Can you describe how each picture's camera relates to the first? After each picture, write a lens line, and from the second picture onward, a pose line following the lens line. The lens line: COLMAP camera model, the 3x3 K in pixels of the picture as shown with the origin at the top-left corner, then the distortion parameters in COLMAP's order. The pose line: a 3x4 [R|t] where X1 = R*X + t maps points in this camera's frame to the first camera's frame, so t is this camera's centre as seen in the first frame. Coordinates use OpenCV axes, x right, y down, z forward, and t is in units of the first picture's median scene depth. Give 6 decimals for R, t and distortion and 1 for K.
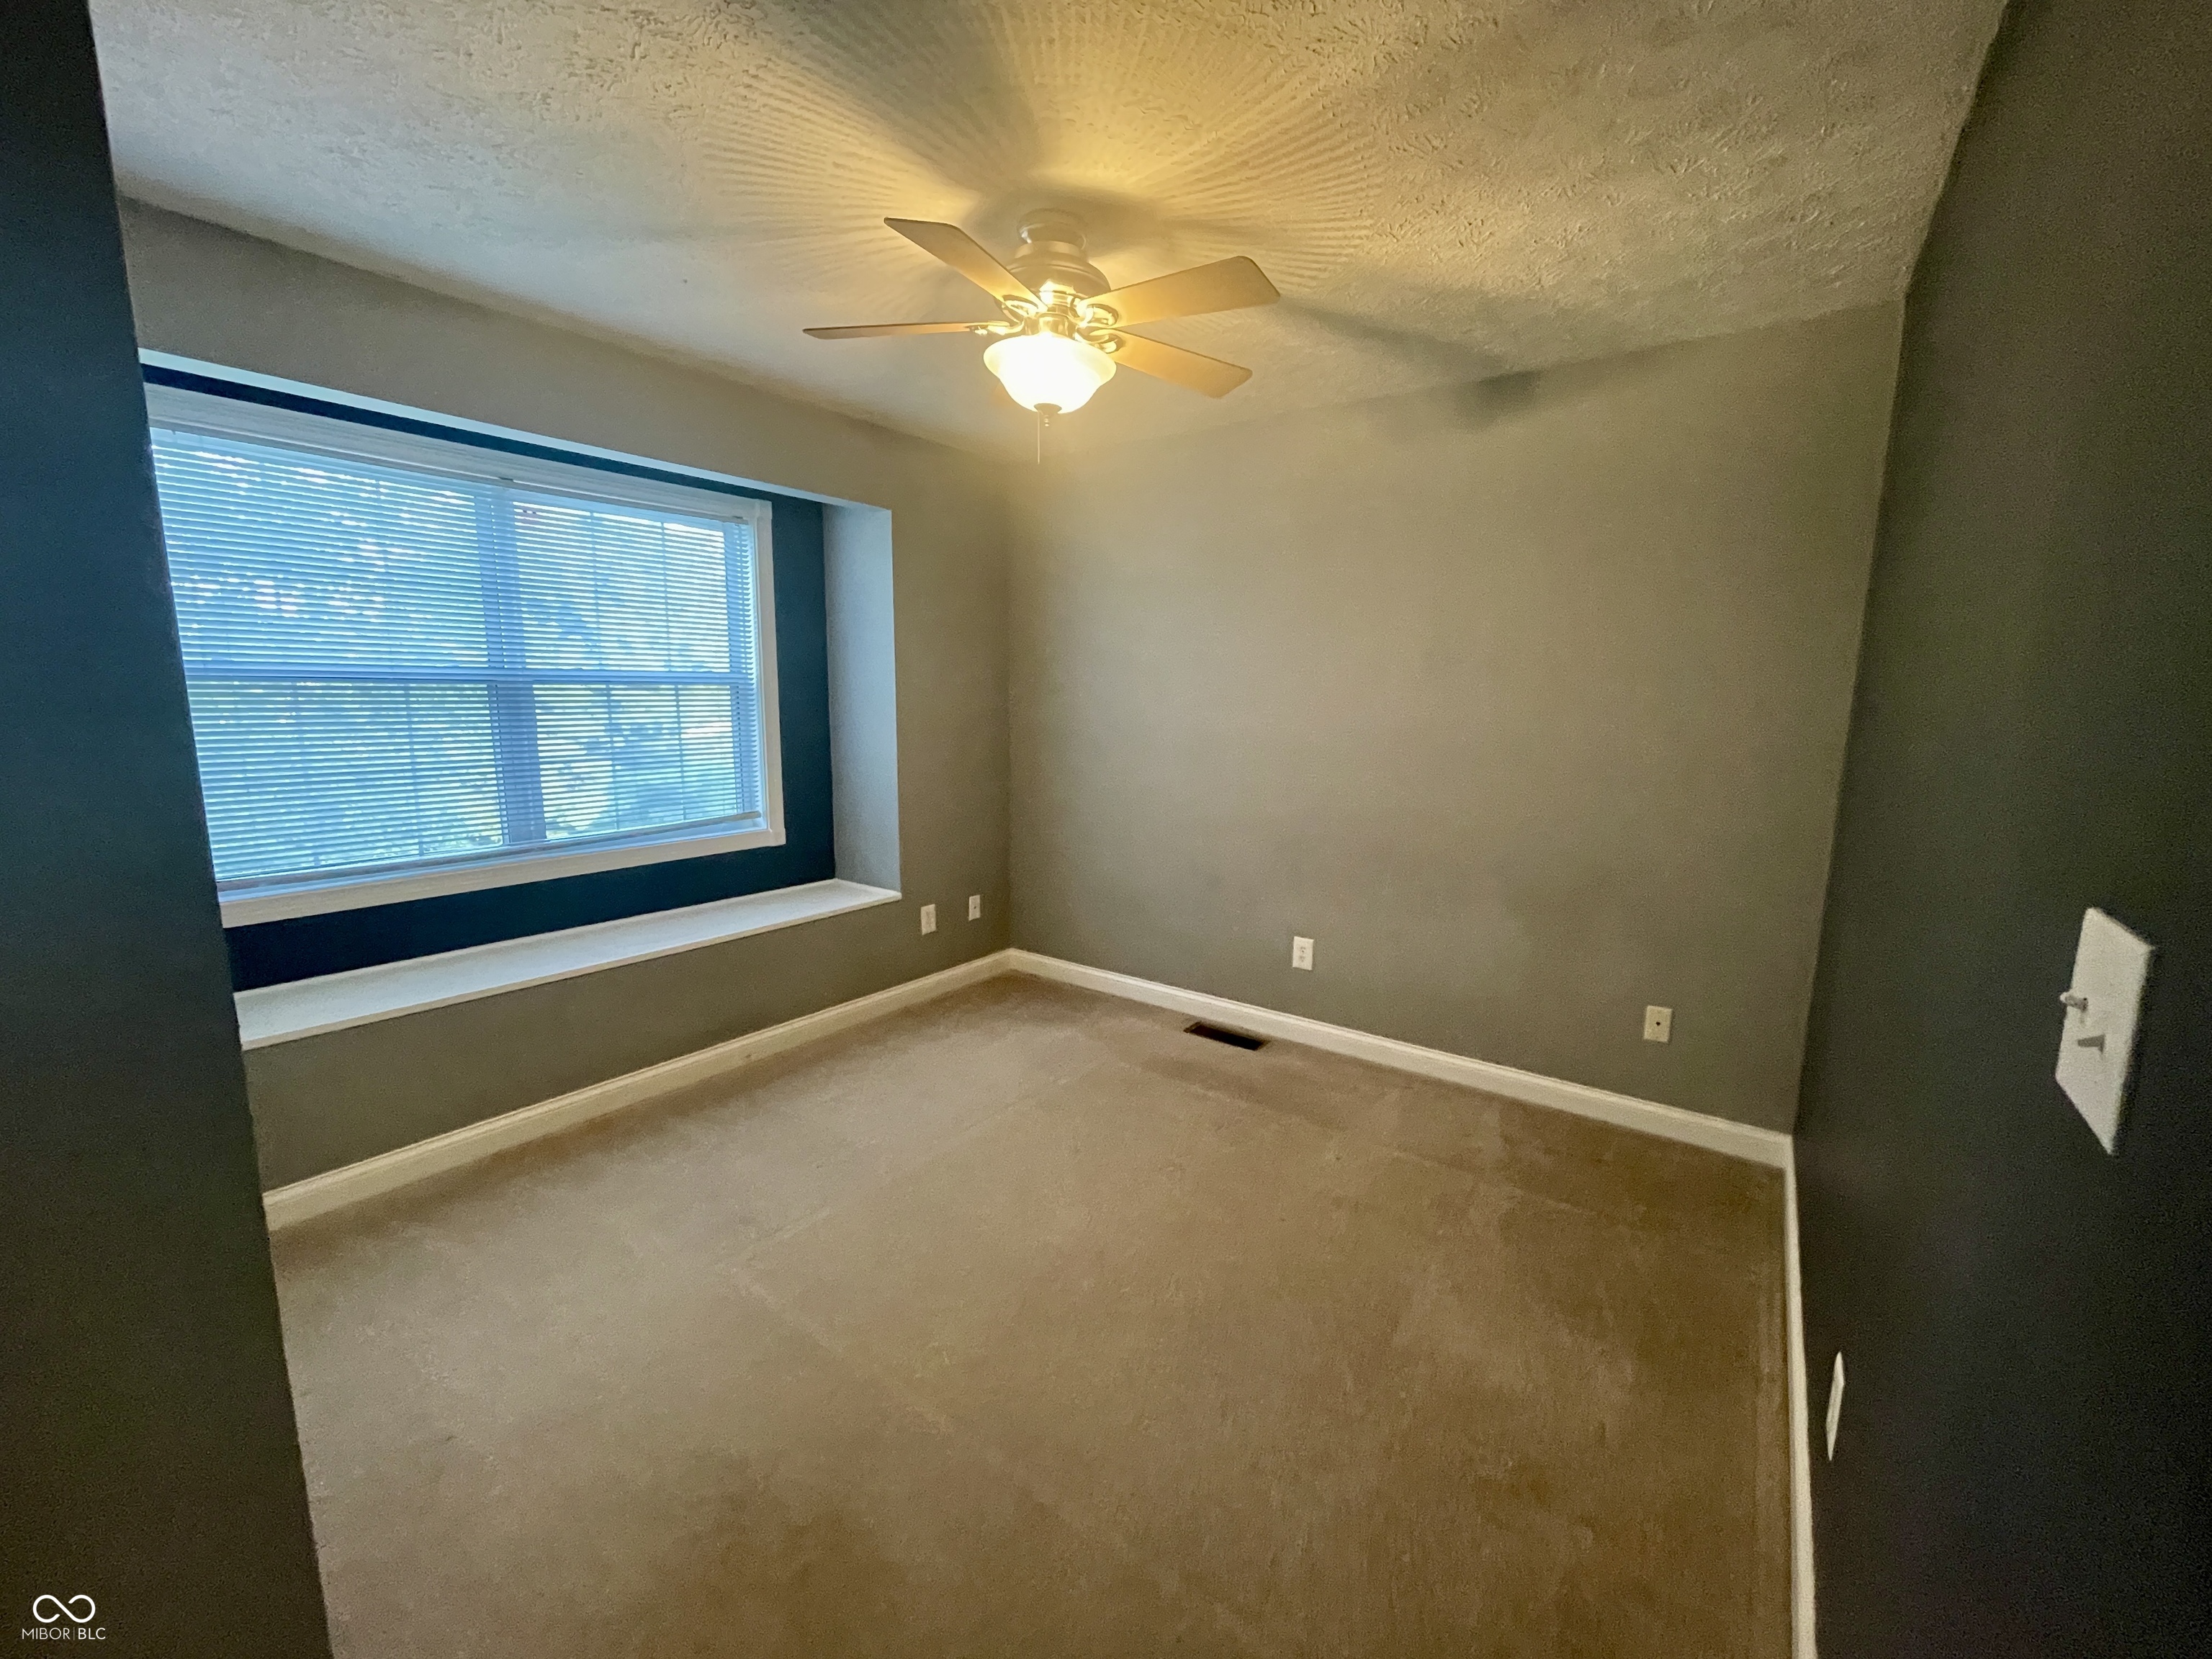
lens RADIAL K [[903.0, 0, 1103.9], [0, 903.0, 837.4], [0, 0, 1]] dist [-0.003067, 0.001131]
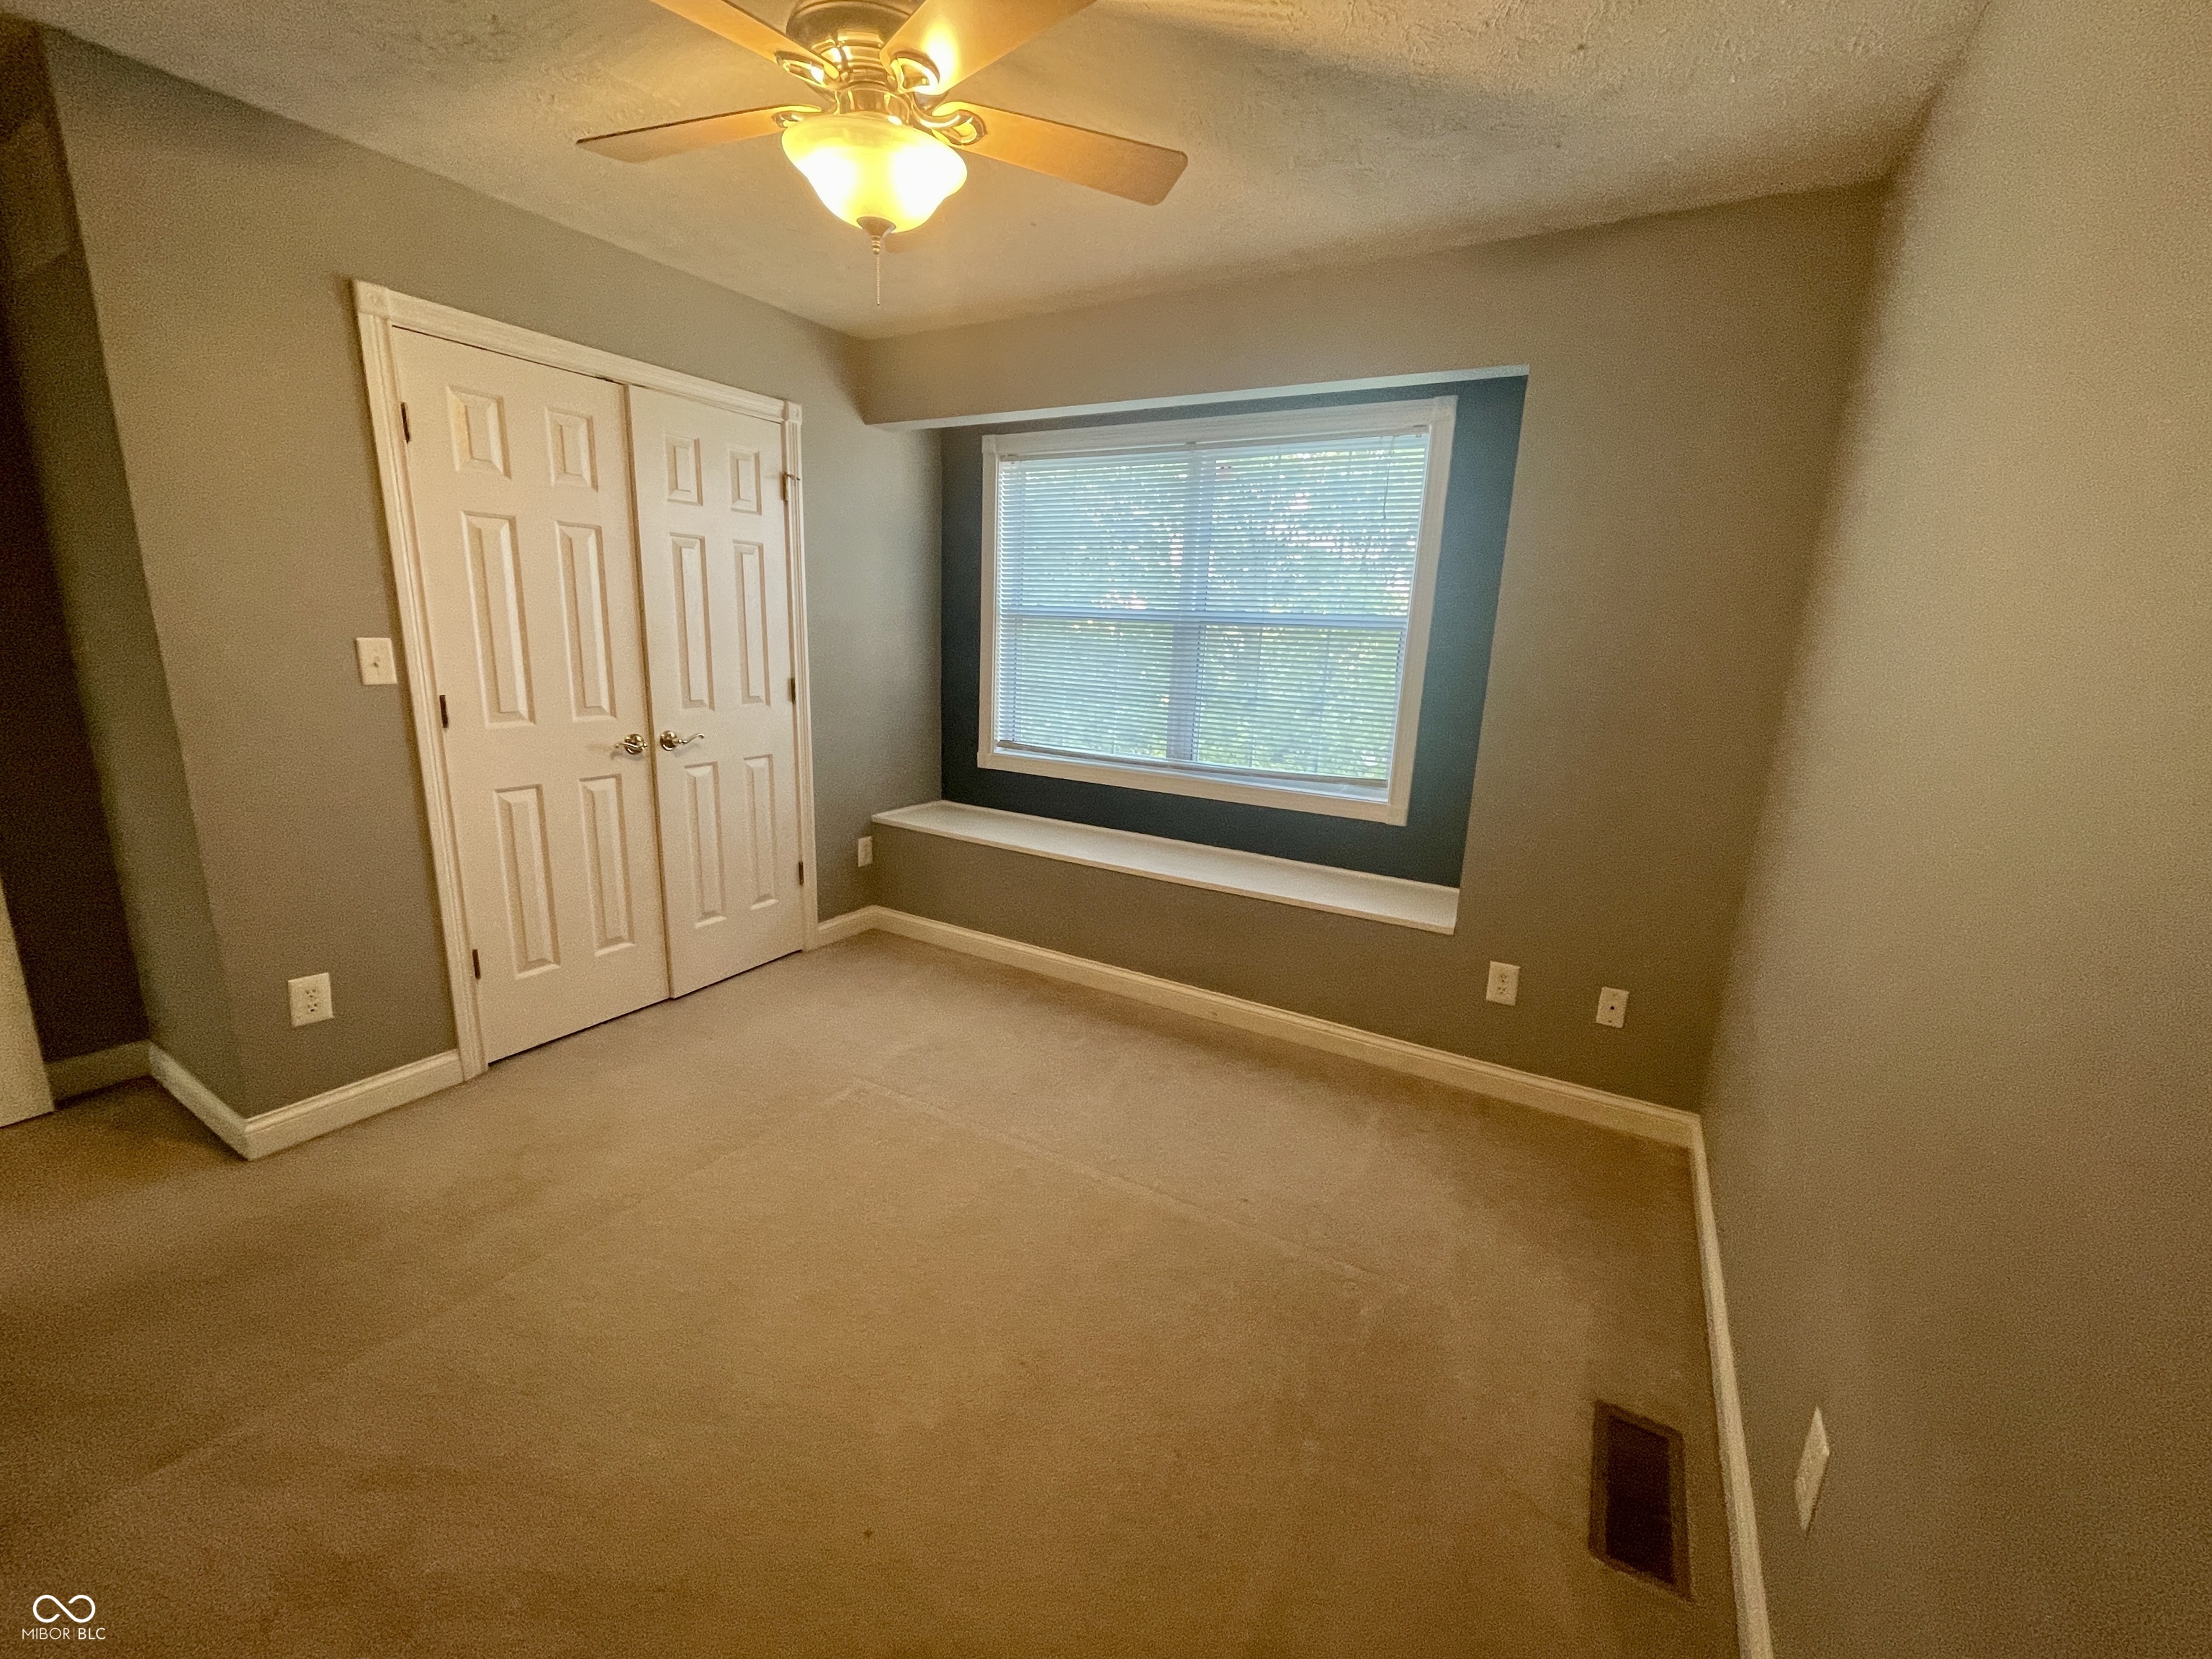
lens RADIAL K [[903.0, 0, 1099.3], [0, 903.0, 836.6], [0, 0, 1]] dist [-0.003067, 0.001131]
pose [[0.100723, 0.225805, -0.968951, 0.460990], [-0.195874, 0.959344, 0.203205, -0.105921], [0.975443, 0.169325, 0.140857, 0.674642]]
